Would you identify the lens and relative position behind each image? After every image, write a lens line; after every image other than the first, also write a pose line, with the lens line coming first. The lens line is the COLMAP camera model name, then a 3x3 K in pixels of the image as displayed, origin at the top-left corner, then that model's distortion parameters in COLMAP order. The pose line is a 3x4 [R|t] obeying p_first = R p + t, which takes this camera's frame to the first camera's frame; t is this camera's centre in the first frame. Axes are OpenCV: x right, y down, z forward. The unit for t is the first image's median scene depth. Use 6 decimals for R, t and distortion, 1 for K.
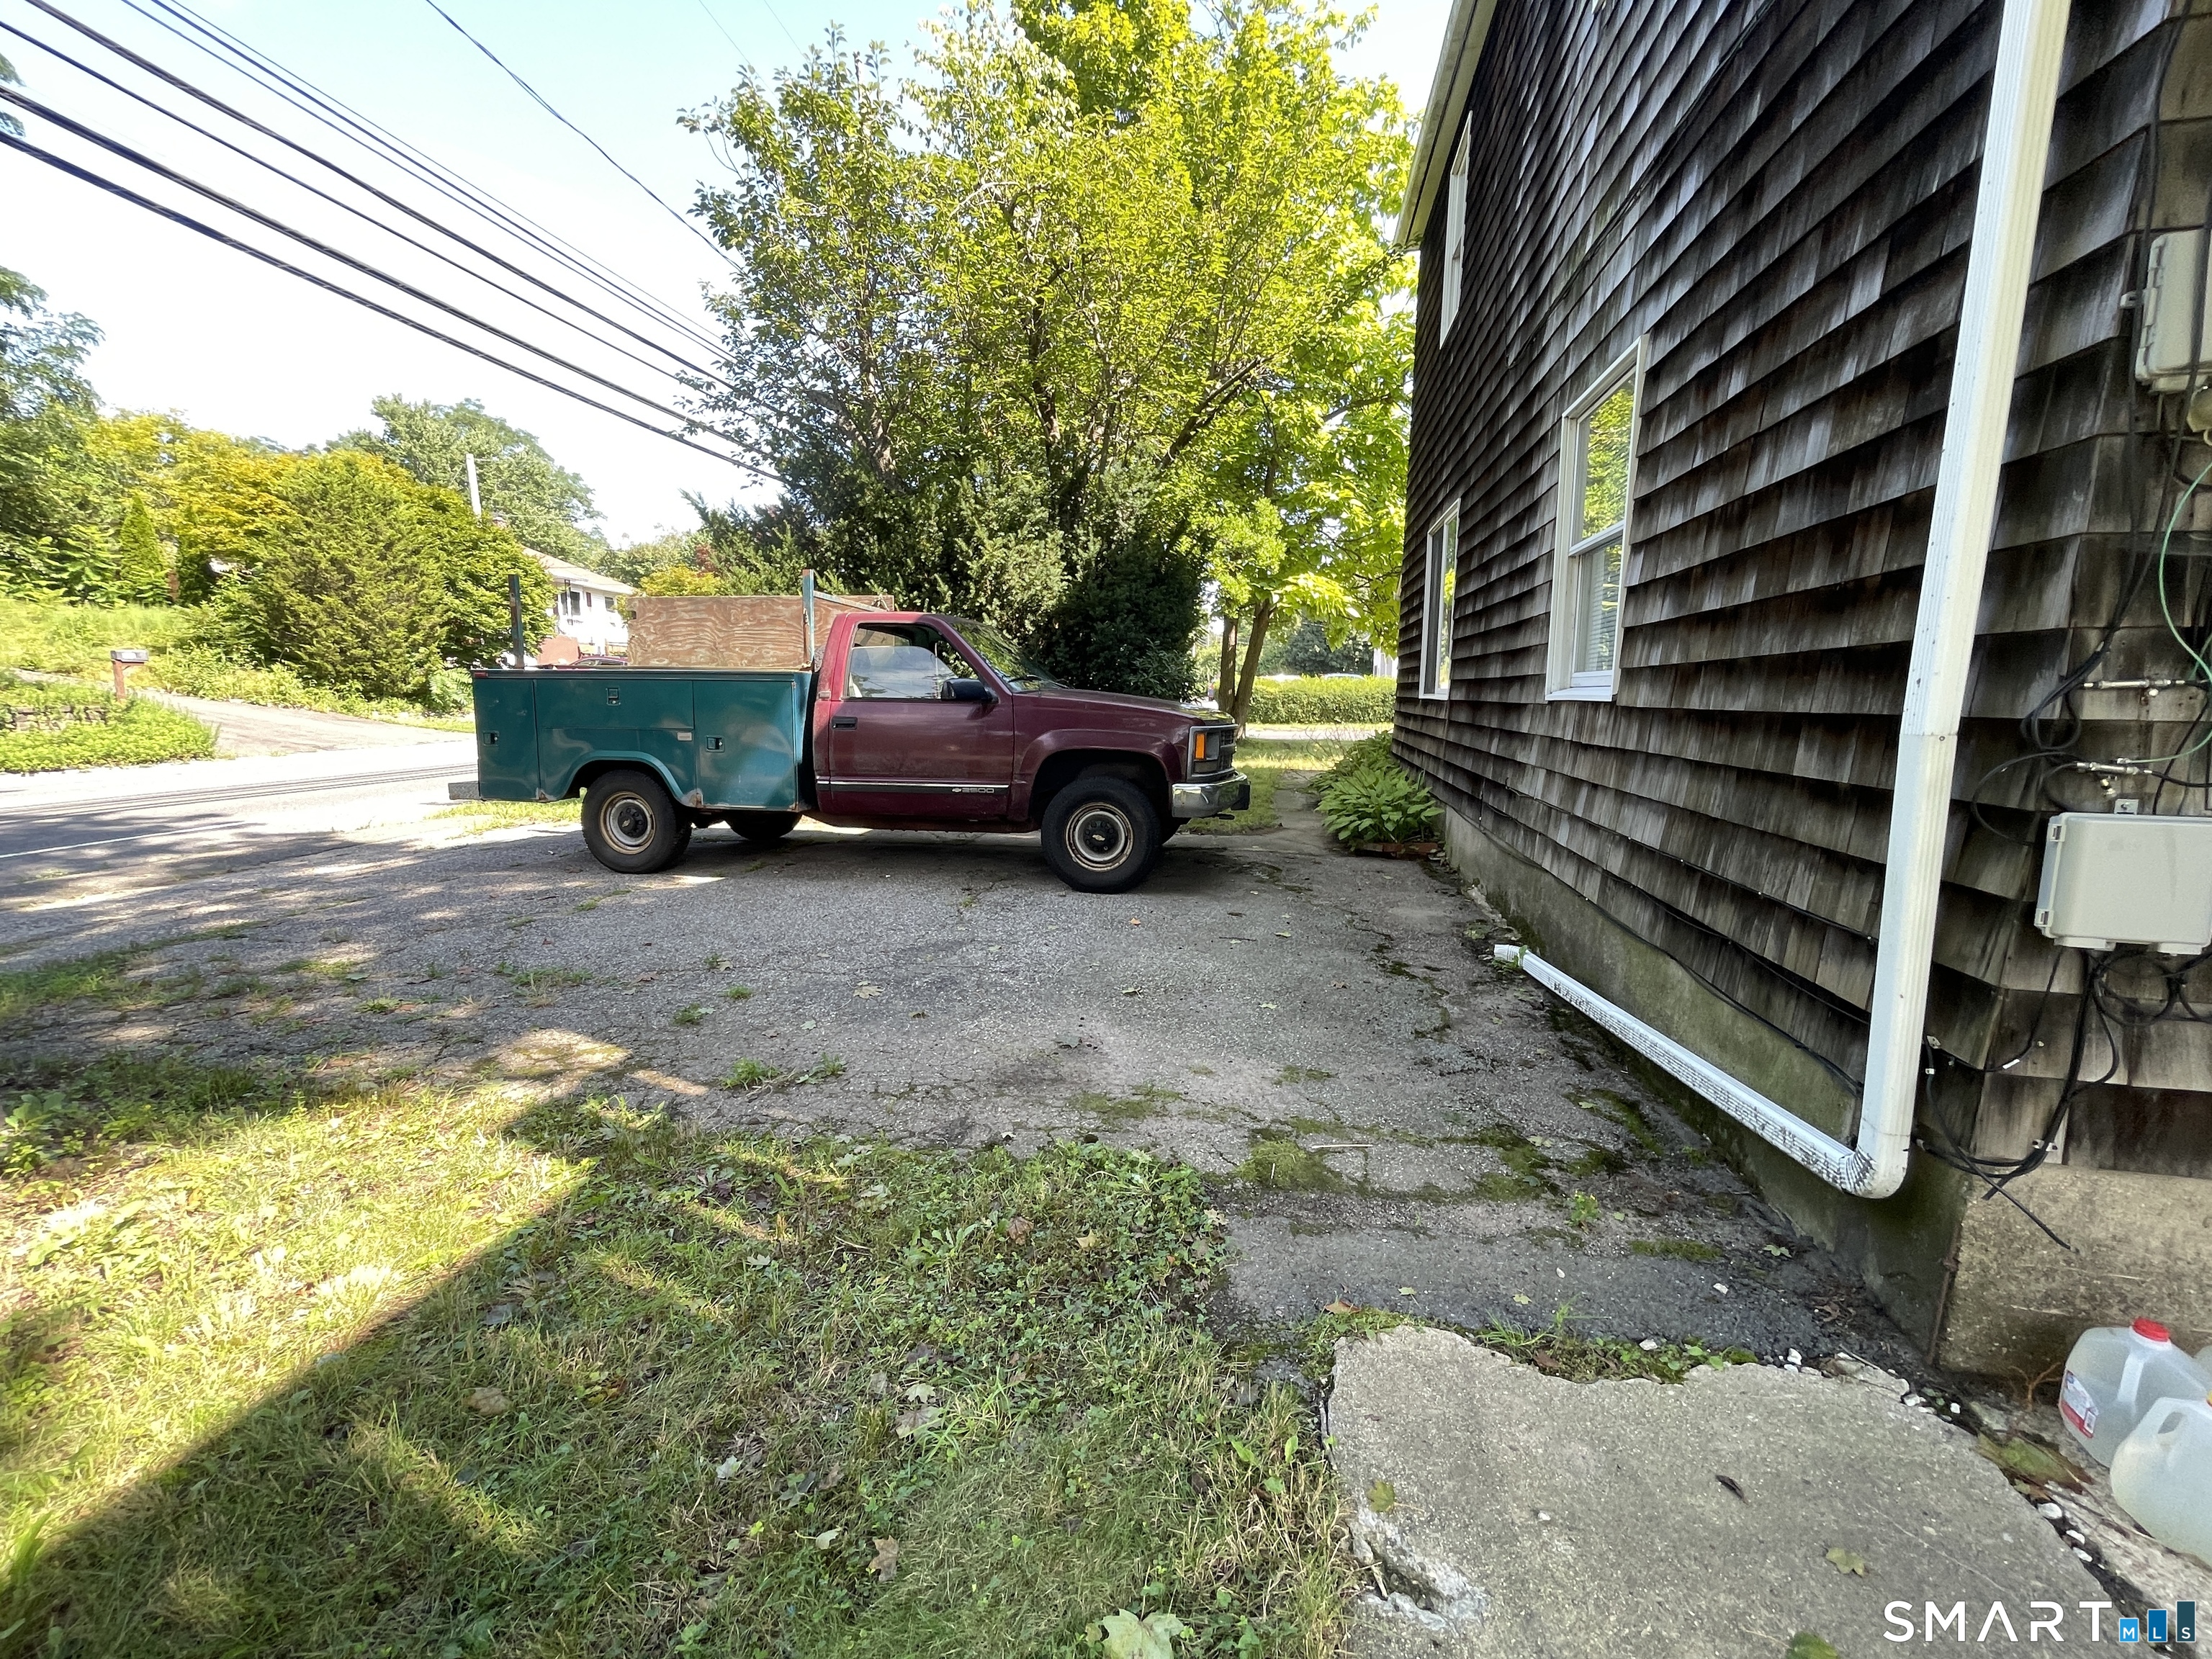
lens RADIAL K [[902.3, 0, 1110.5], [0, 902.3, 824.6], [0, 0, 1]] dist [-0.001369, 0.000357]
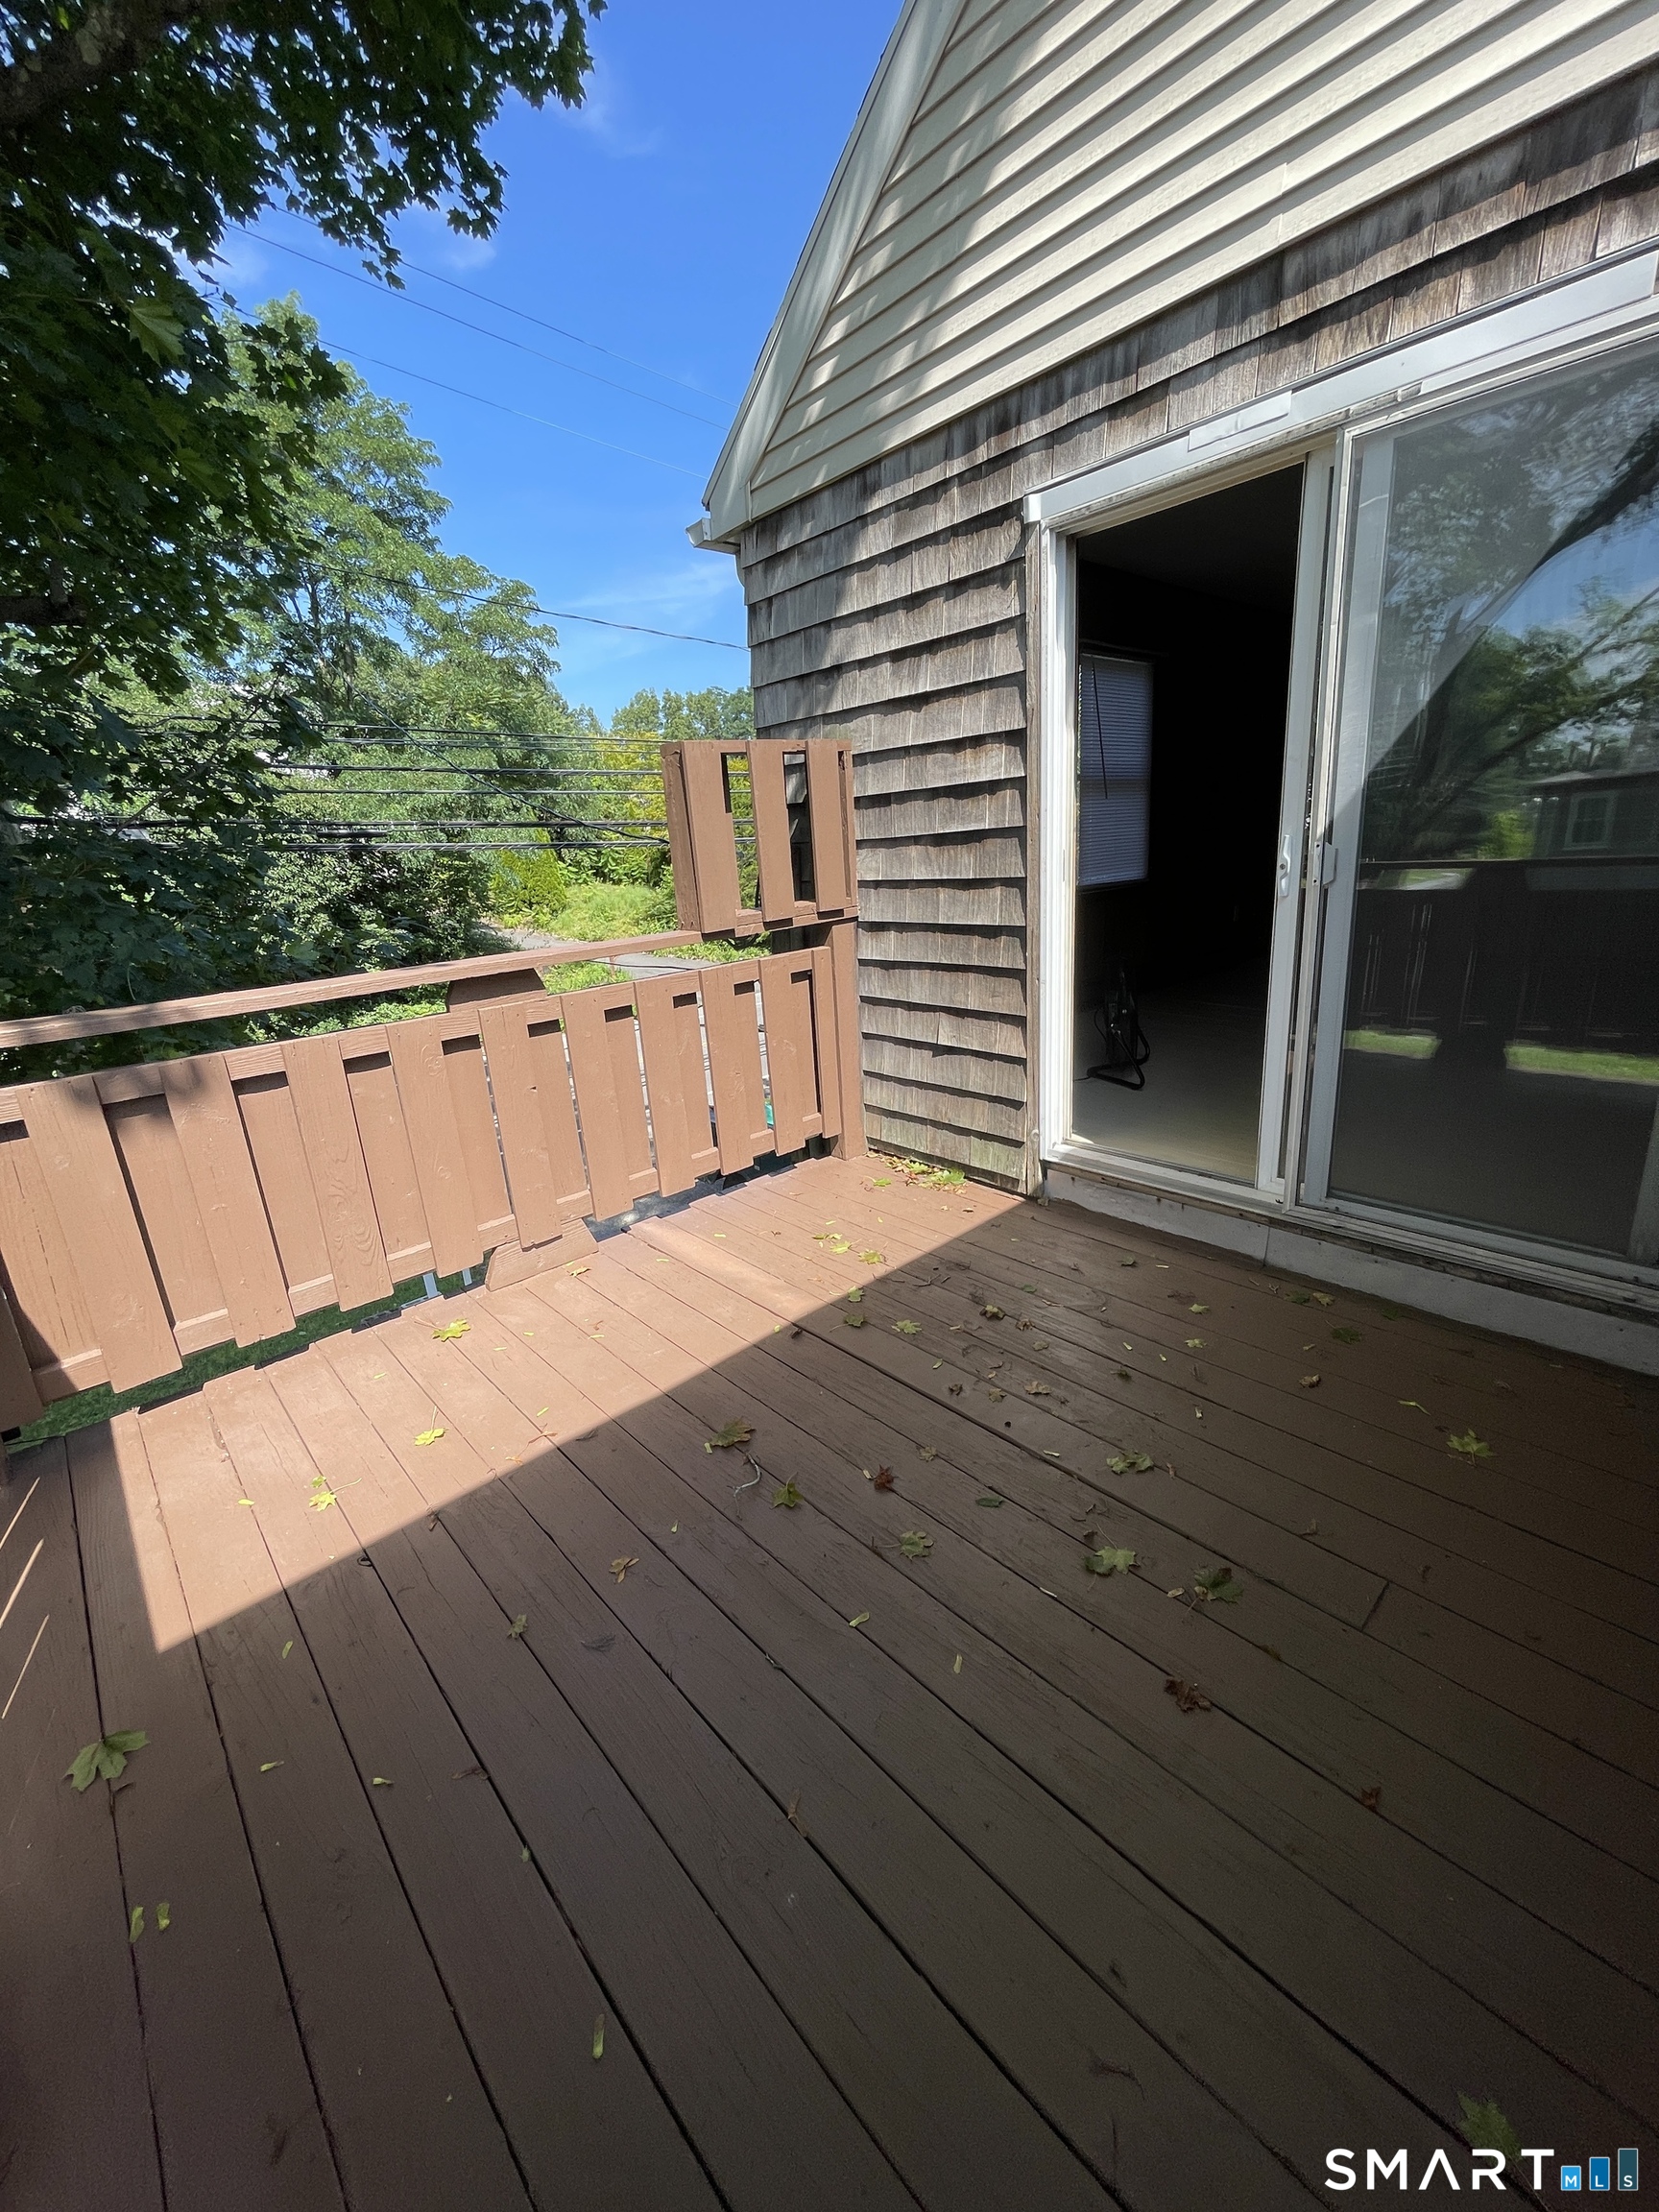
lens RADIAL K [[902.3, 0, 825.3], [0, 902.3, 1102.0], [0, 0, 1]] dist [-0.001369, 0.000357]
pose [[0.795982, 0.120629, -0.593179, 0.203831], [-0.025435, 0.985742, 0.166330, -0.150898], [0.604786, -0.117308, 0.787701, -0.100345]]
